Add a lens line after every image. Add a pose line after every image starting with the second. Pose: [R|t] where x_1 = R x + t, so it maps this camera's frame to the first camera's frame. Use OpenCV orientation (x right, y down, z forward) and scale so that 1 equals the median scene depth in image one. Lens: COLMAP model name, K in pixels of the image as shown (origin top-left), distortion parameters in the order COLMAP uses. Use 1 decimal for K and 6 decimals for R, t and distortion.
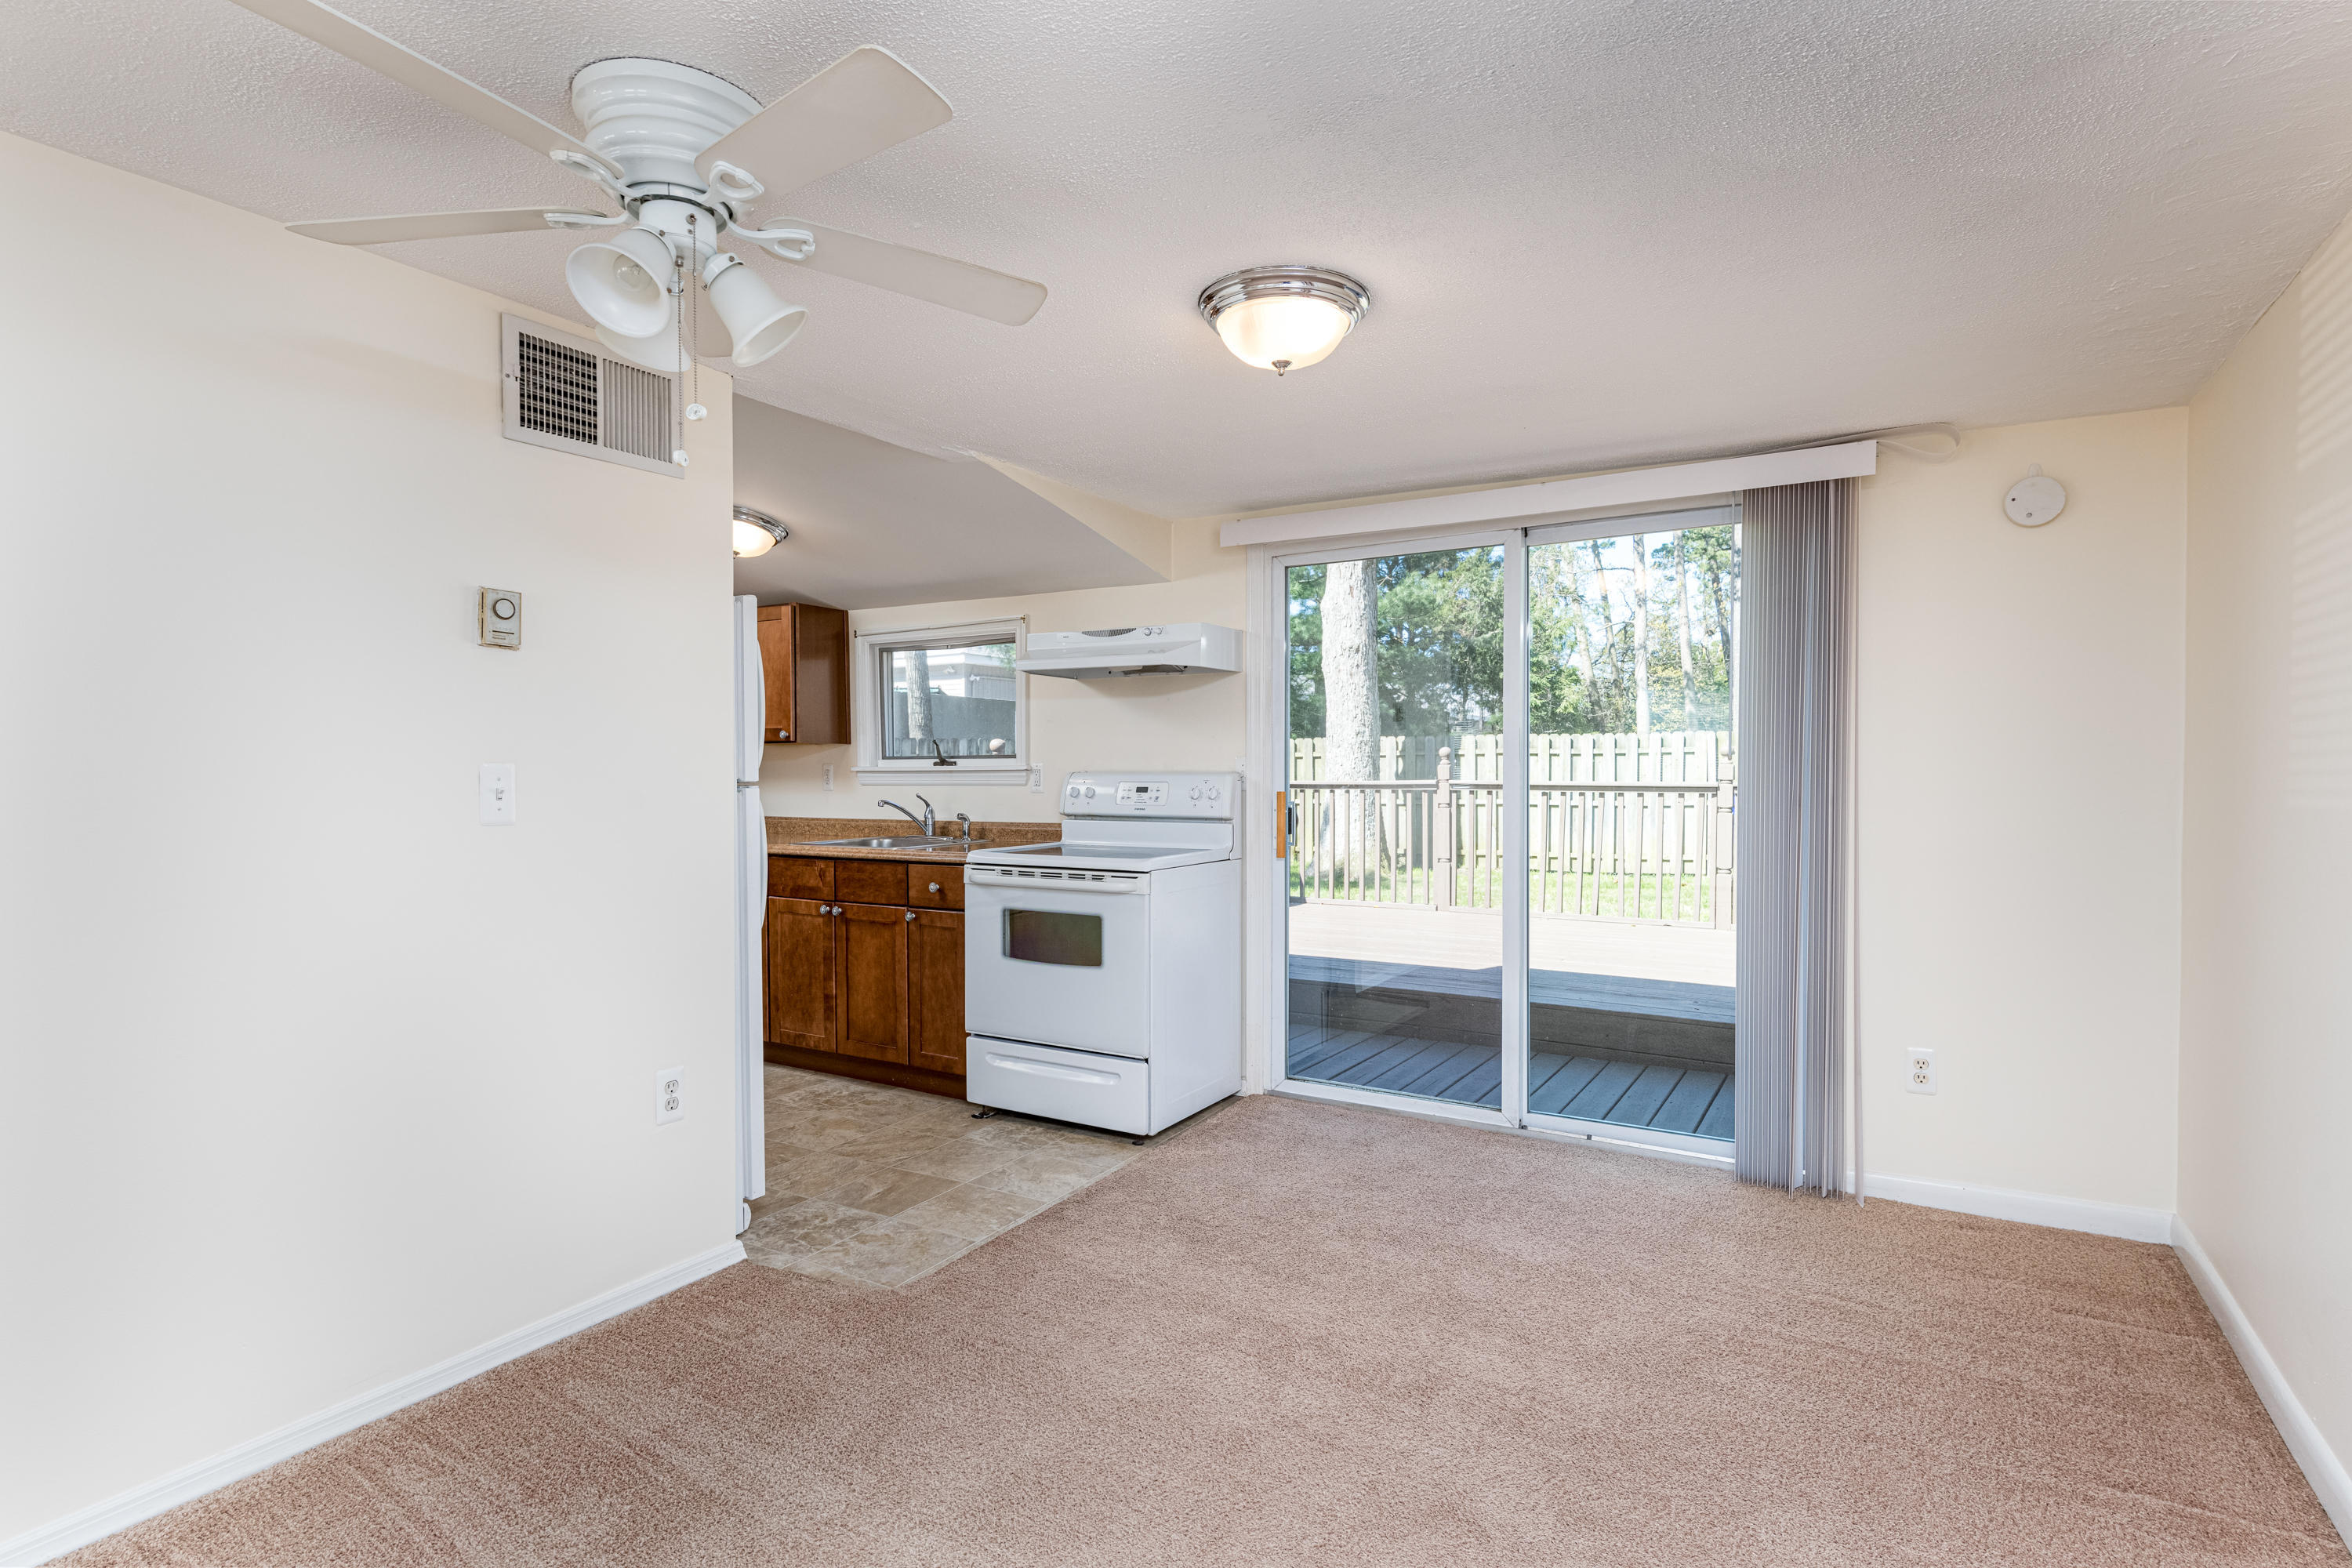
lens RADIAL K [[1135.8, 0, 1190.9], [0, 1135.8, 797.2], [0, 0, 1]] dist [0.011461, -0.001497]
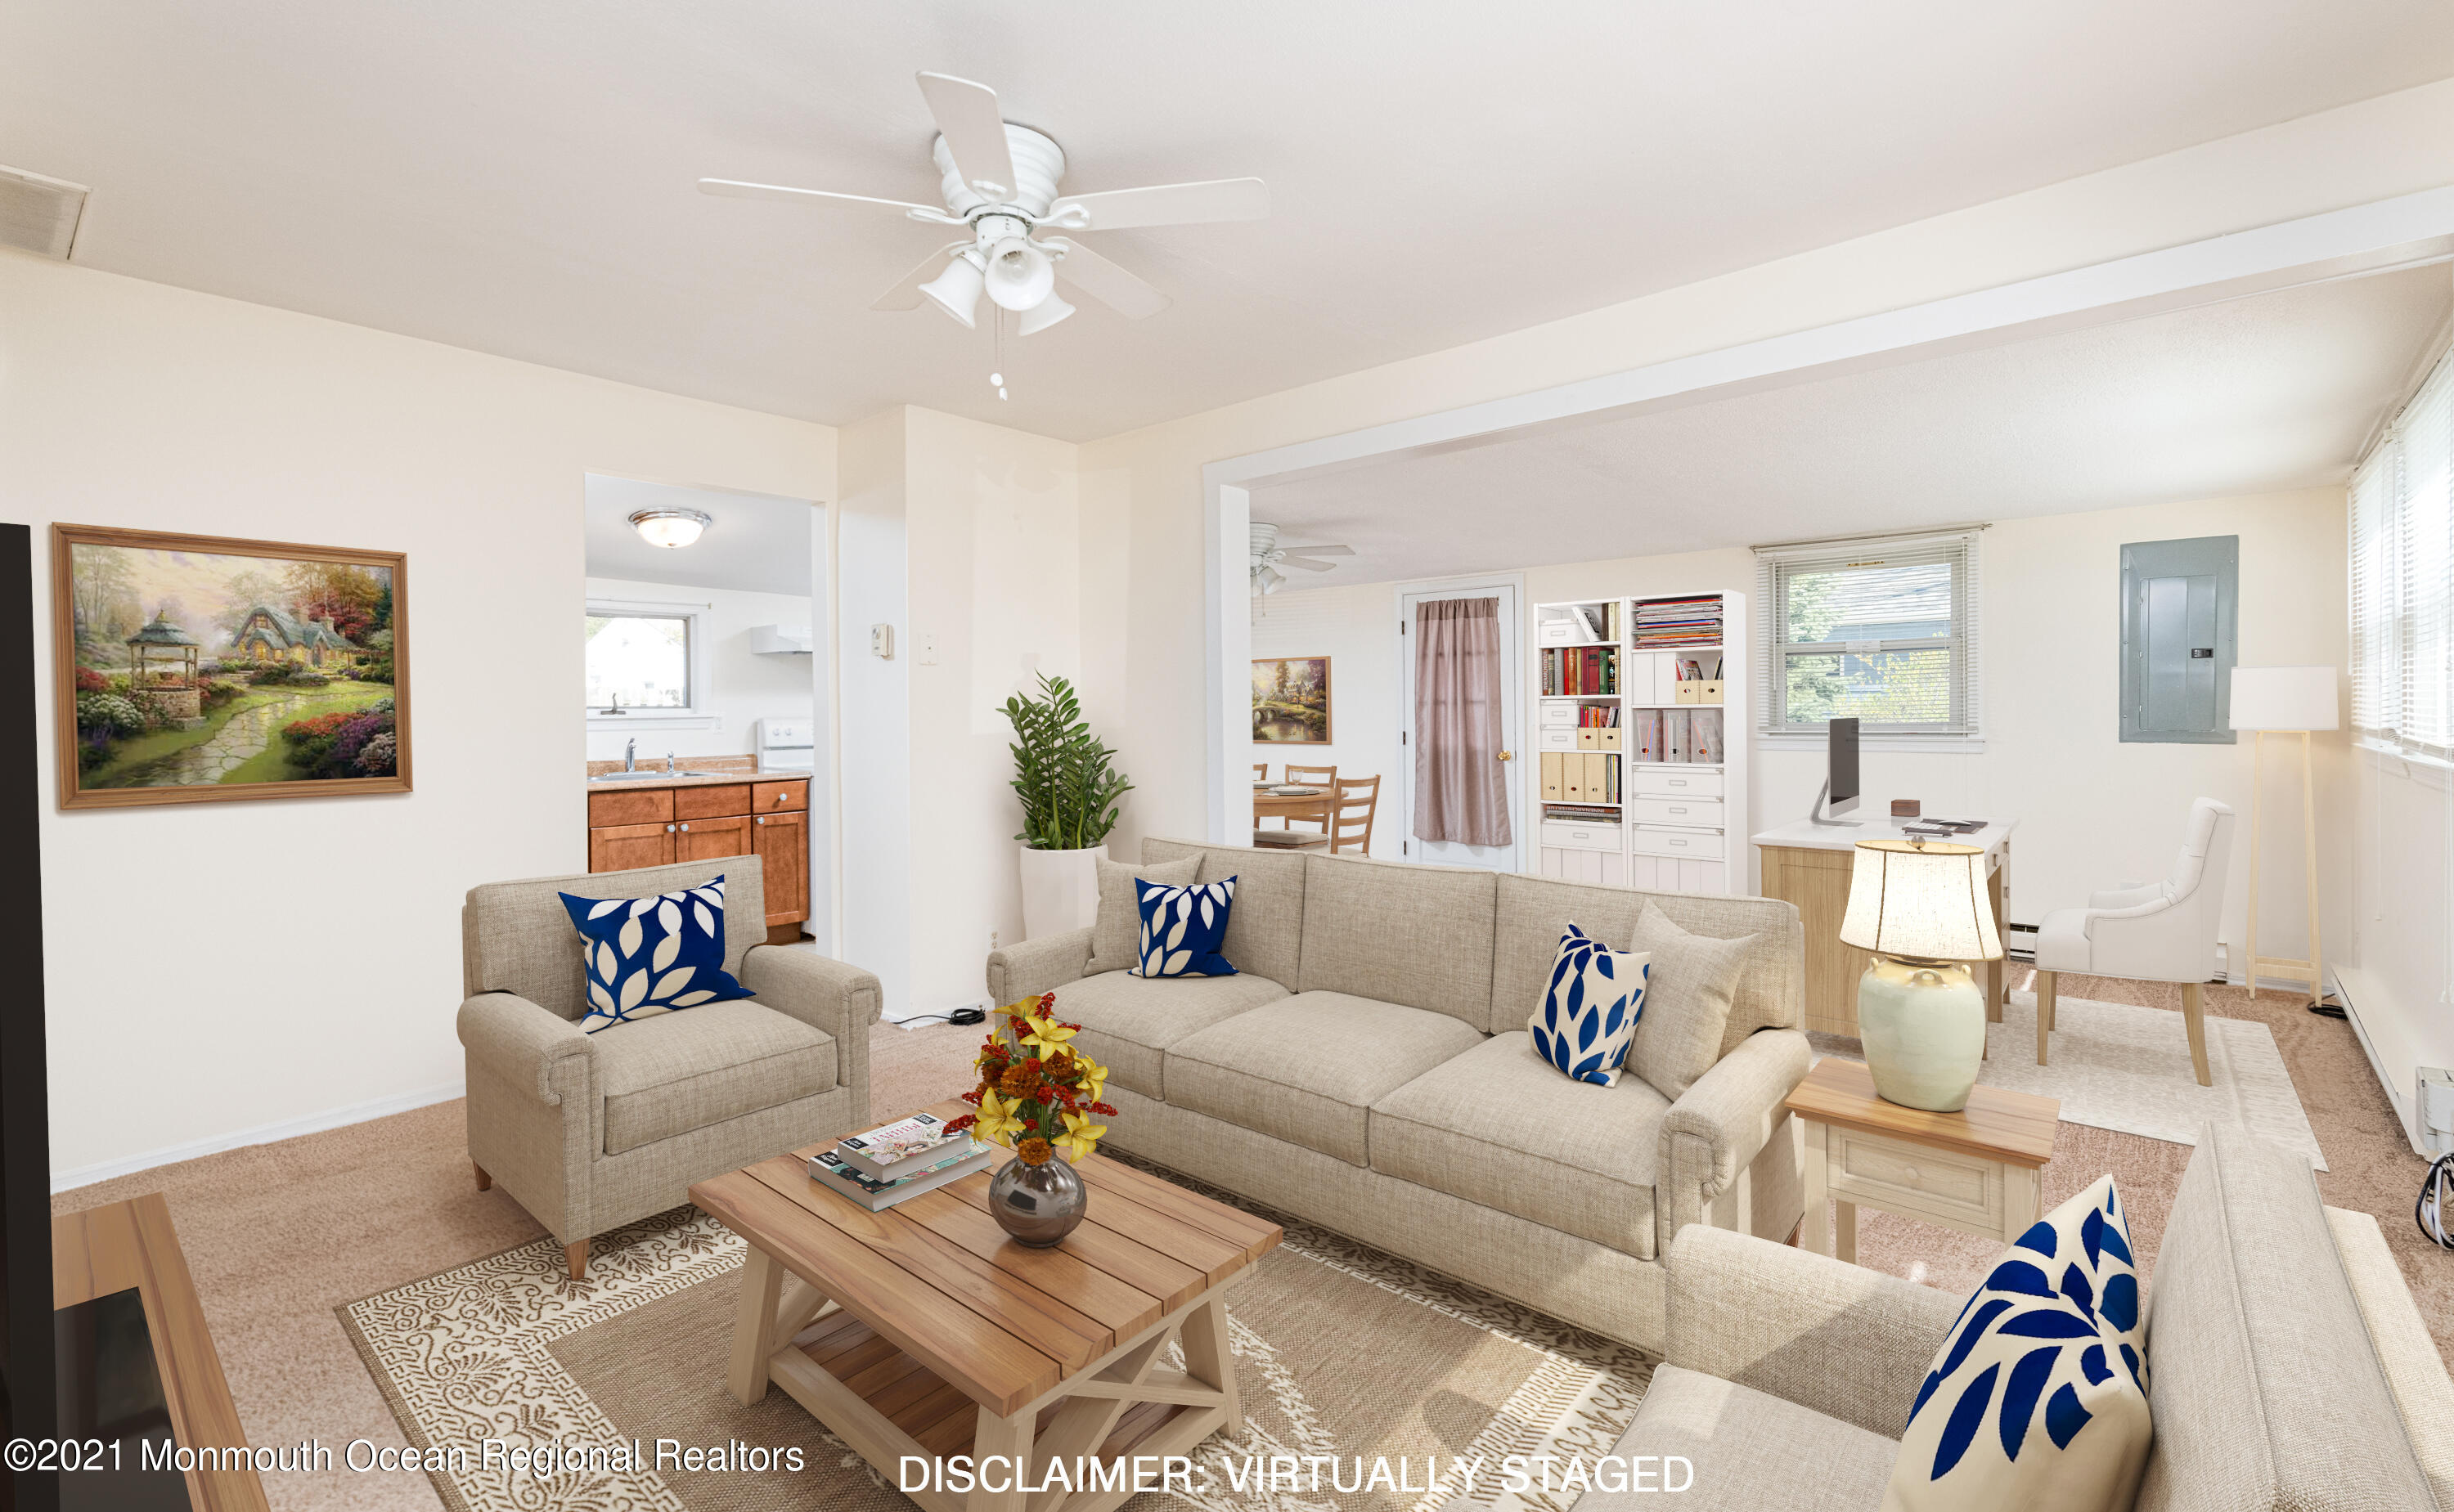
lens RADIAL K [[1059.2, 0, 1225.2], [0, 1059.2, 720.1], [0, 0, 1]] dist [-0.003962, -0.000237]
pose [[0.165580, -0.007094, 0.986171, -1.447307], [0.032276, 0.999477, 0.001771, -0.003447], [-0.985668, 0.031537, 0.165722, 0.217562]]
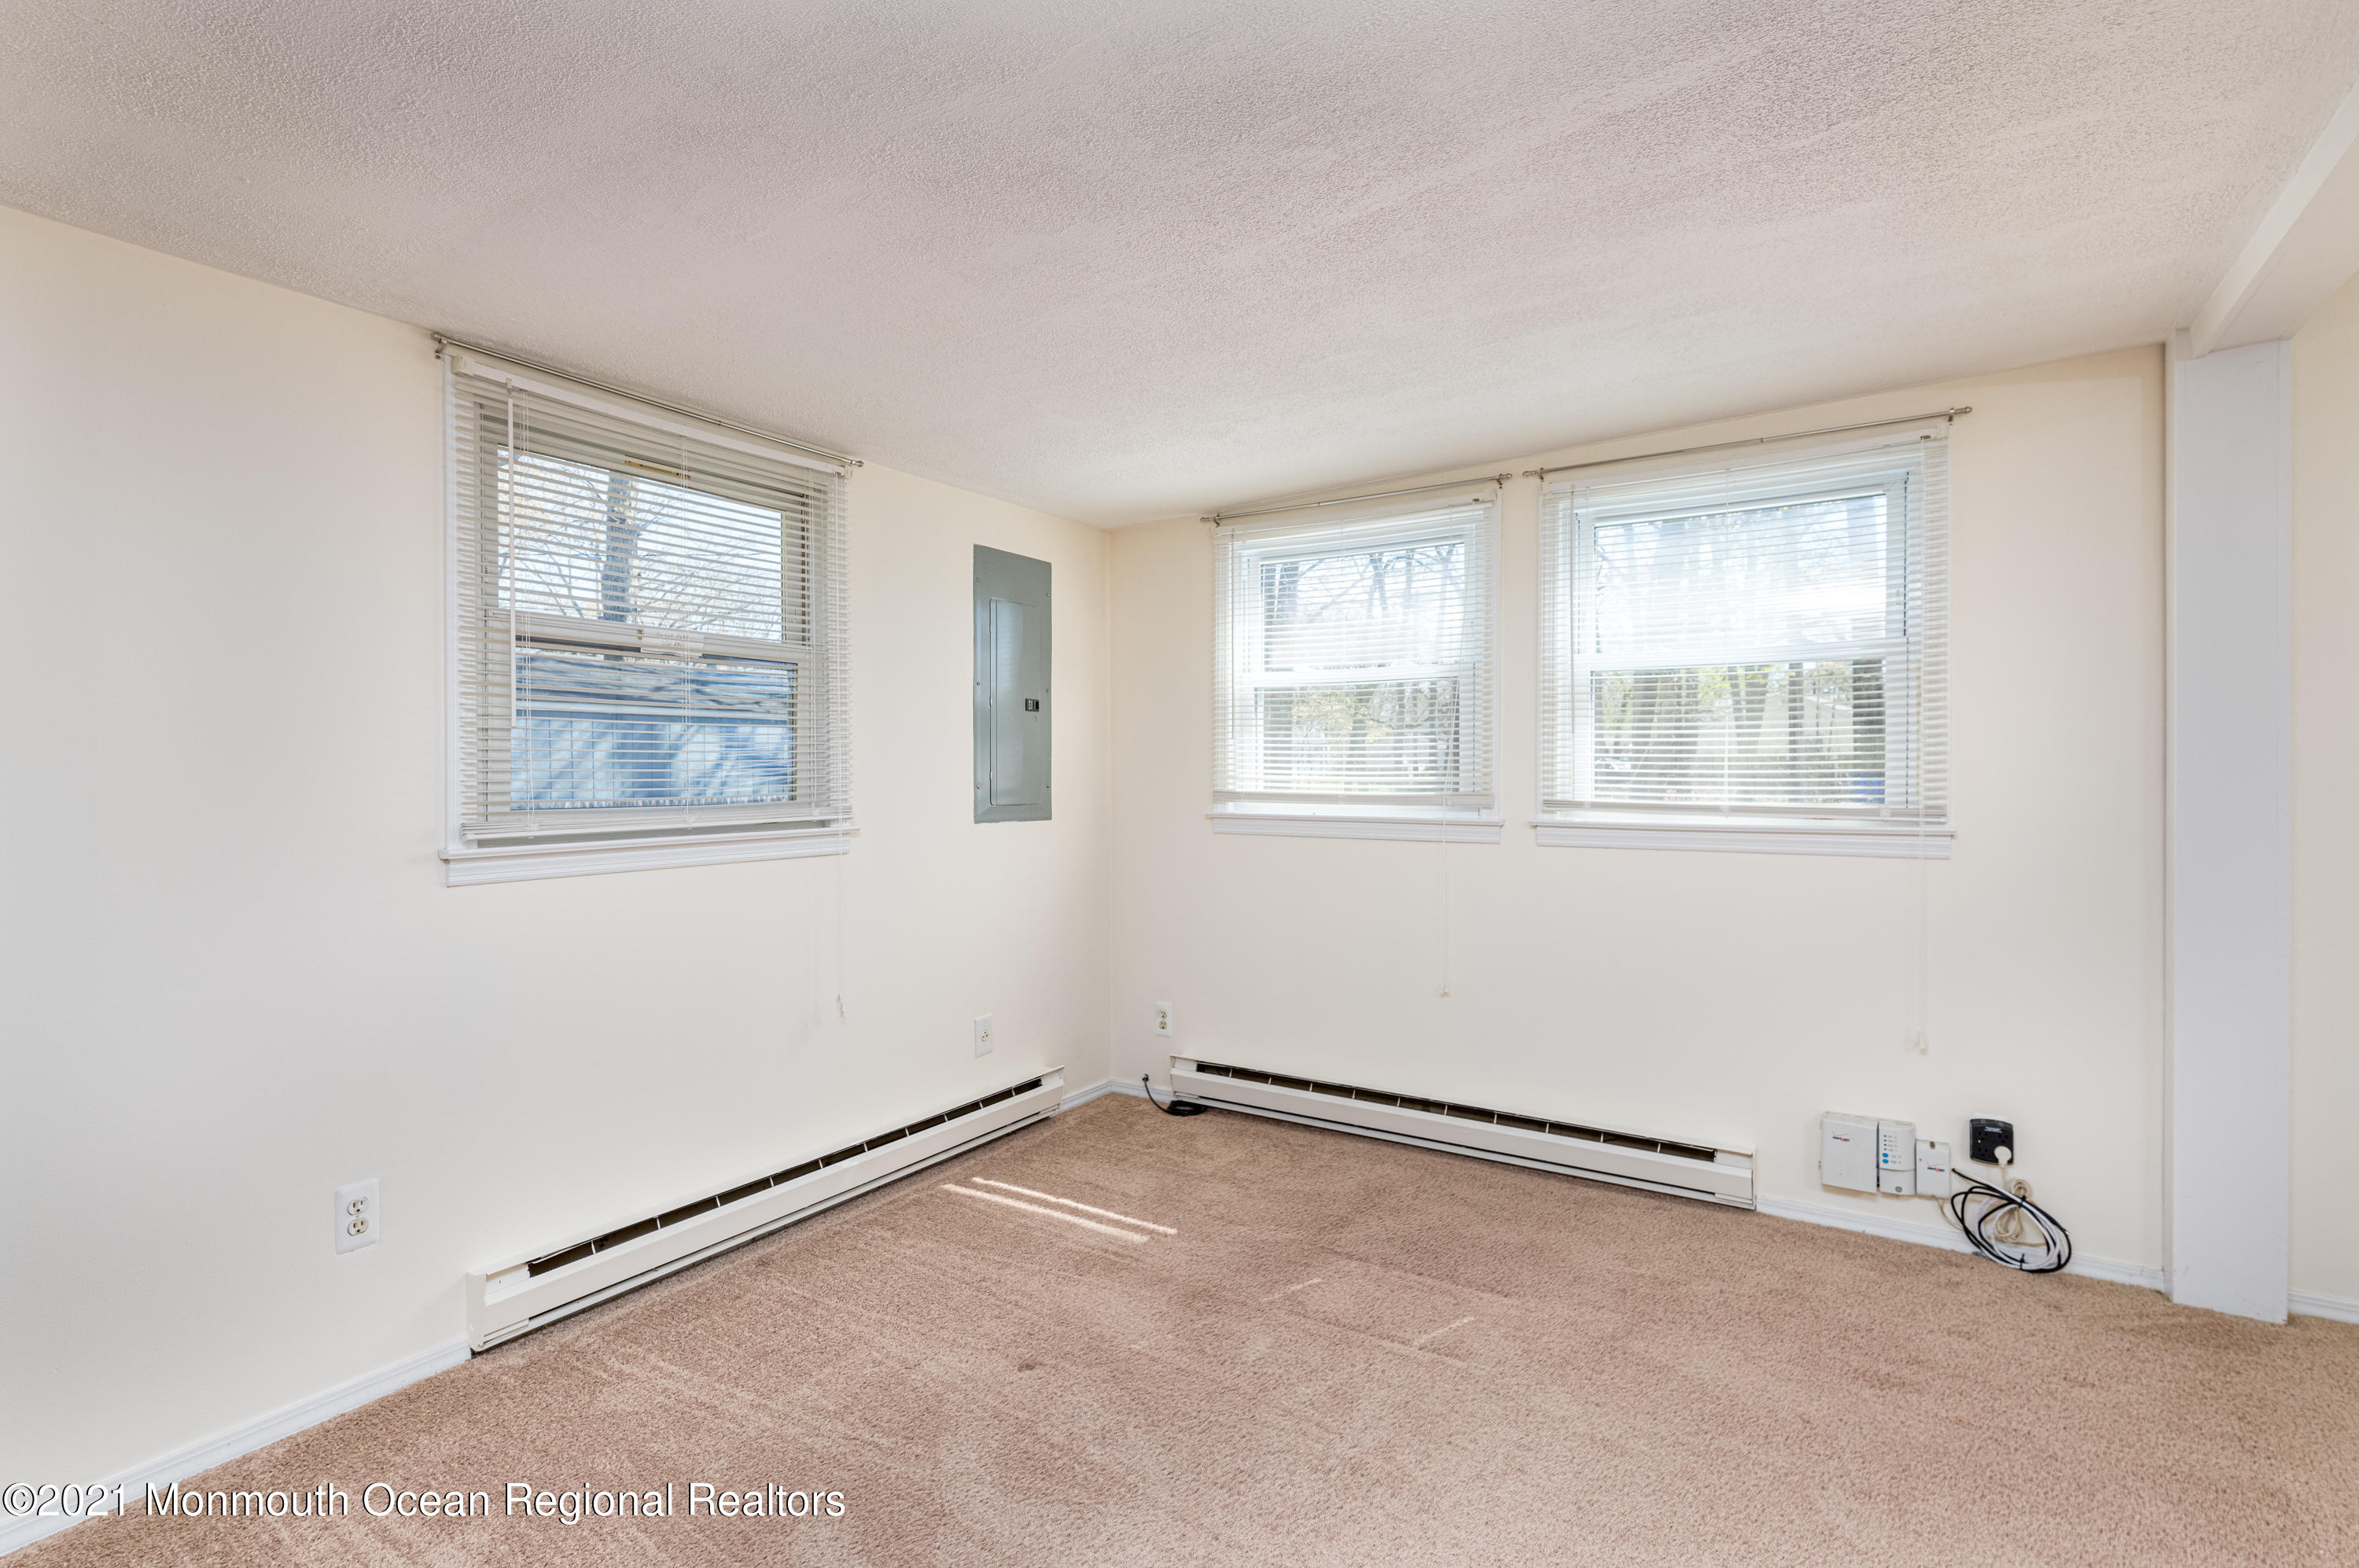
lens RADIAL K [[1139.2, 0, 1191.9], [0, 1139.2, 782.6], [0, 0, 1]] dist [0.011461, -0.001497]
pose [[-0.999969, 0.006058, 0.004983, -0.338121], [0.006237, 0.999309, 0.036647, -0.008129], [-0.004757, 0.036677, -0.999316, 0.319194]]
